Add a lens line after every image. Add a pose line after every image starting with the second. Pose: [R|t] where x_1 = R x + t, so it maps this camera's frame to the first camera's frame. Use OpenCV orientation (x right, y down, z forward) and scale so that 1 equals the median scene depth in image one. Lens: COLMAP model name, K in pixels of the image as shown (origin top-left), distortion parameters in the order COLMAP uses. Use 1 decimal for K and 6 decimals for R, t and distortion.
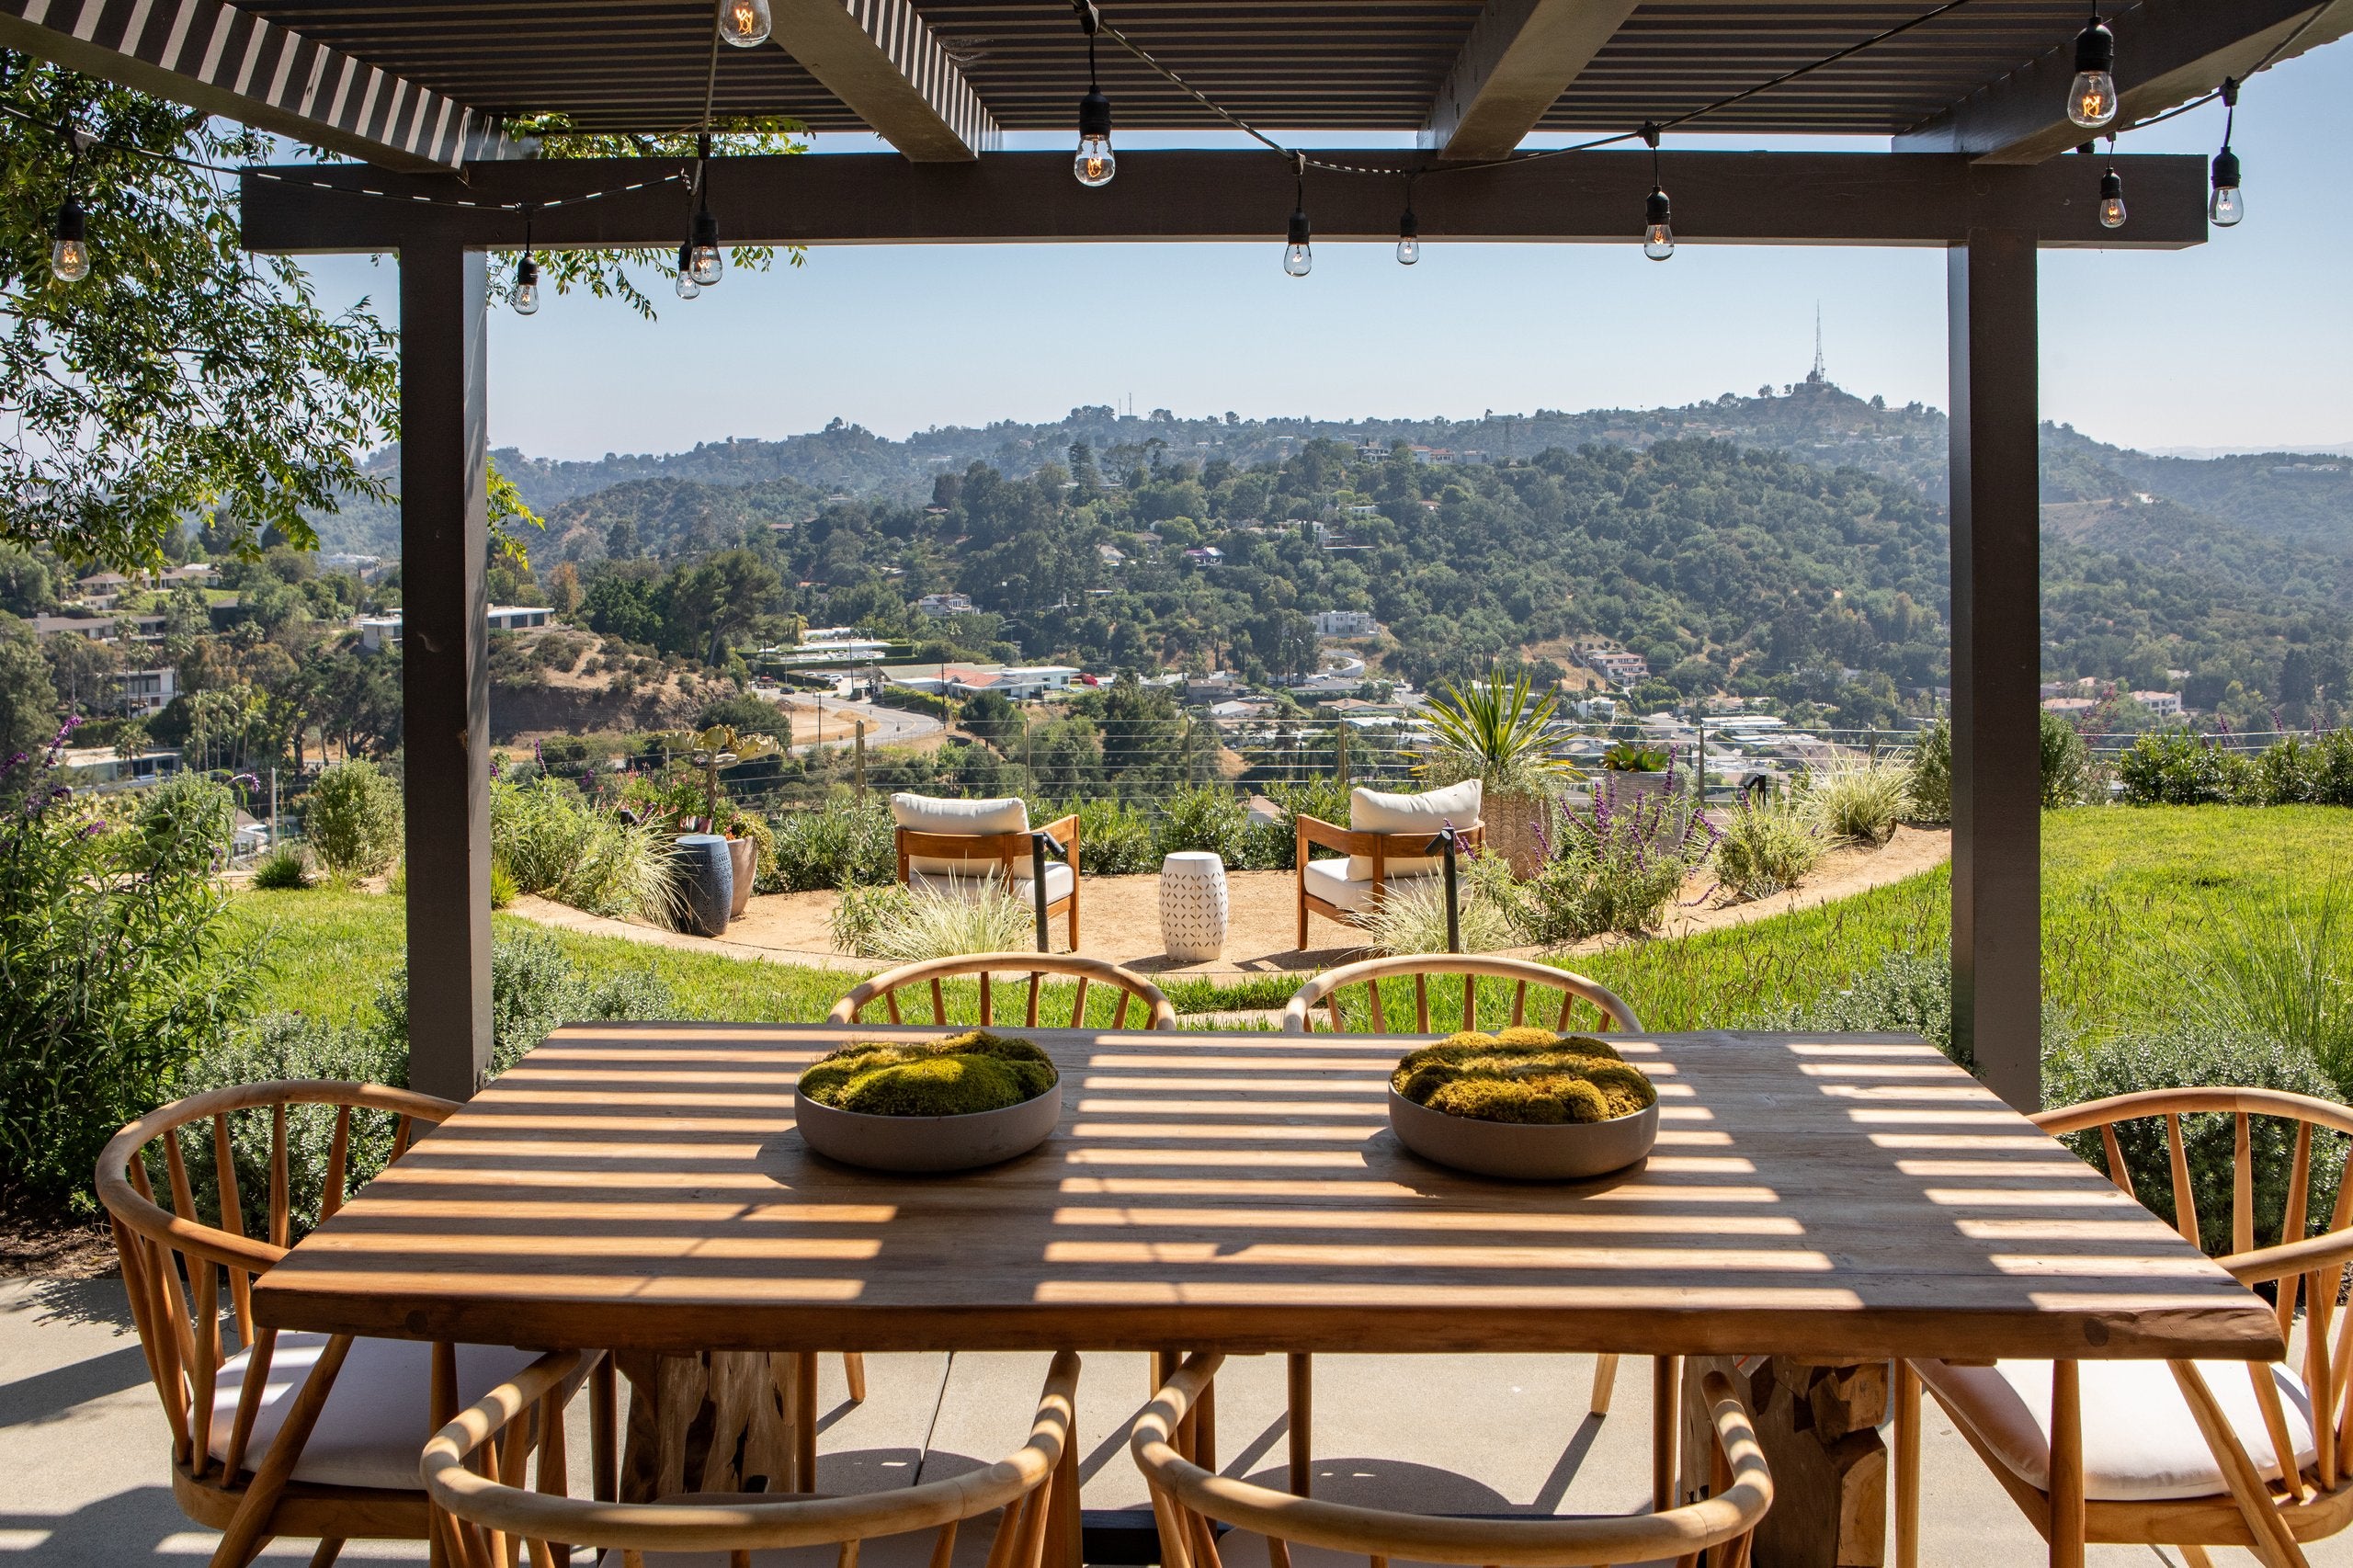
lens RADIAL K [[2280.0, 0, 1105.9], [0, 2280.0, 832.6], [0, 0, 1]] dist [-0.096876, 0.183138]
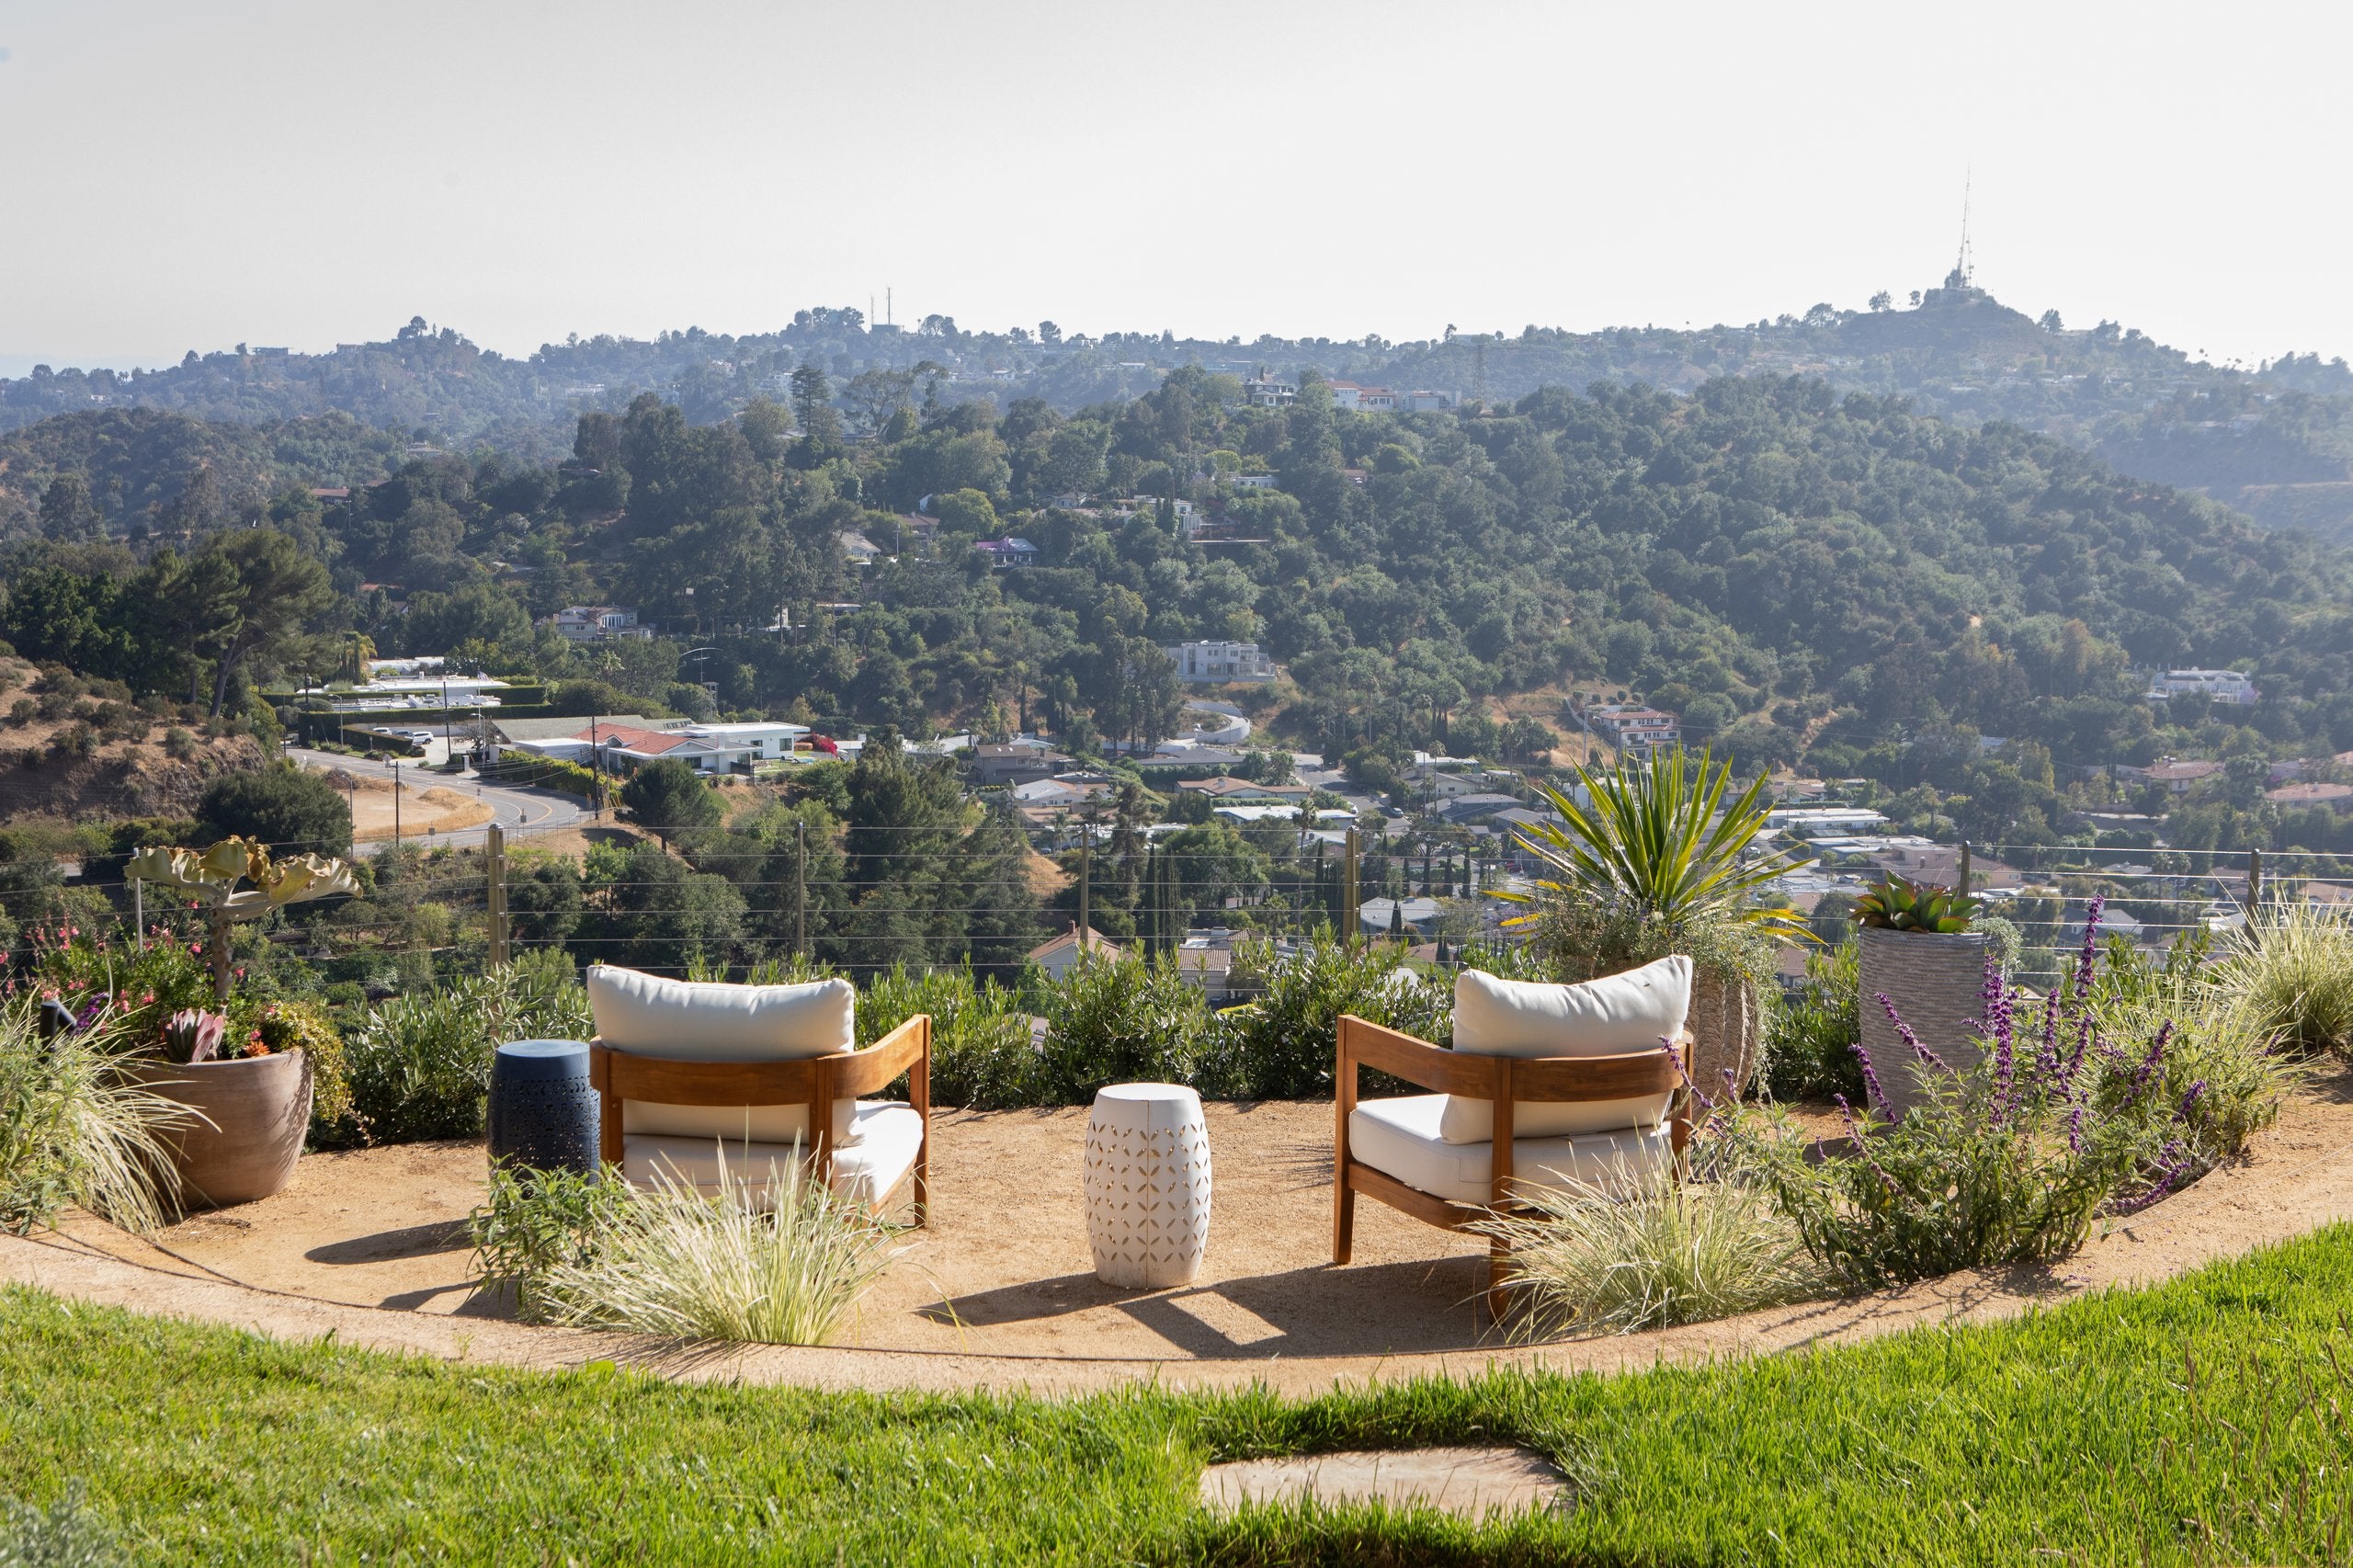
lens RADIAL K [[2280.0, 0, 1105.9], [0, 2280.0, 832.6], [0, 0, 1]] dist [-0.096876, 0.183138]
pose [[0.995954, 0.007221, 0.089579, 0.015142], [-0.003044, 0.998906, -0.046672, -0.012849], [-0.089818, 0.046211, 0.994886, 0.367101]]
